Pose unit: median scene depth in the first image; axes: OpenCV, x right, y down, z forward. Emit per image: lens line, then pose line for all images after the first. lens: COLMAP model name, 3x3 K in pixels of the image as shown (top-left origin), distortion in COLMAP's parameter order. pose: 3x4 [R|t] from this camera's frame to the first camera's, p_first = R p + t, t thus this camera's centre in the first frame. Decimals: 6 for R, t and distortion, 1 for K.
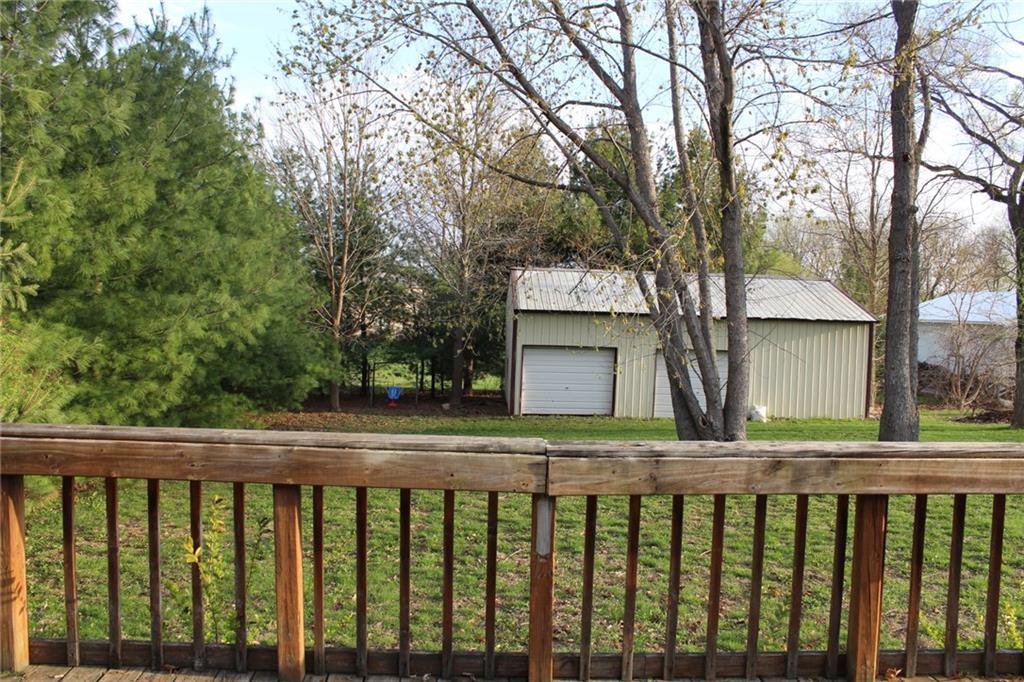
lens RADIAL K [[856.3, 0, 512.0], [0, 856.3, 341.0], [0, 0, 1]] dist [-0.158016, 0.171557]
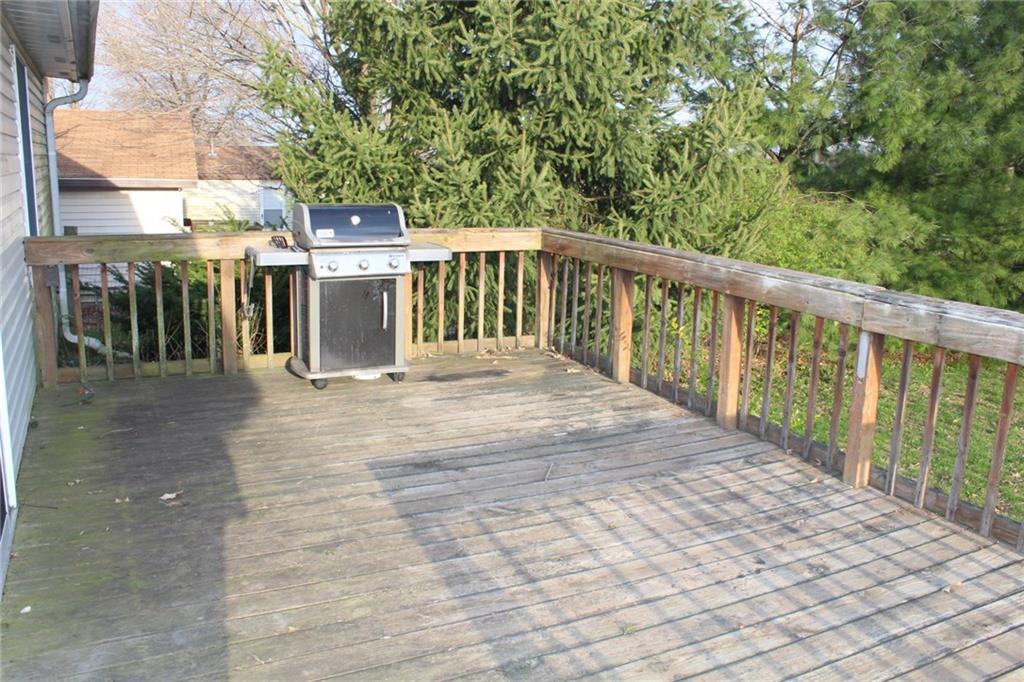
lens RADIAL K [[856.3, 0, 512.0], [0, 856.3, 341.0], [0, 0, 1]] dist [-0.158016, 0.171557]
pose [[0.435977, 0.180969, -0.881575, 0.858084], [-0.067394, 0.983388, 0.168540, 0.024252], [0.897431, -0.014066, 0.440931, -0.000494]]
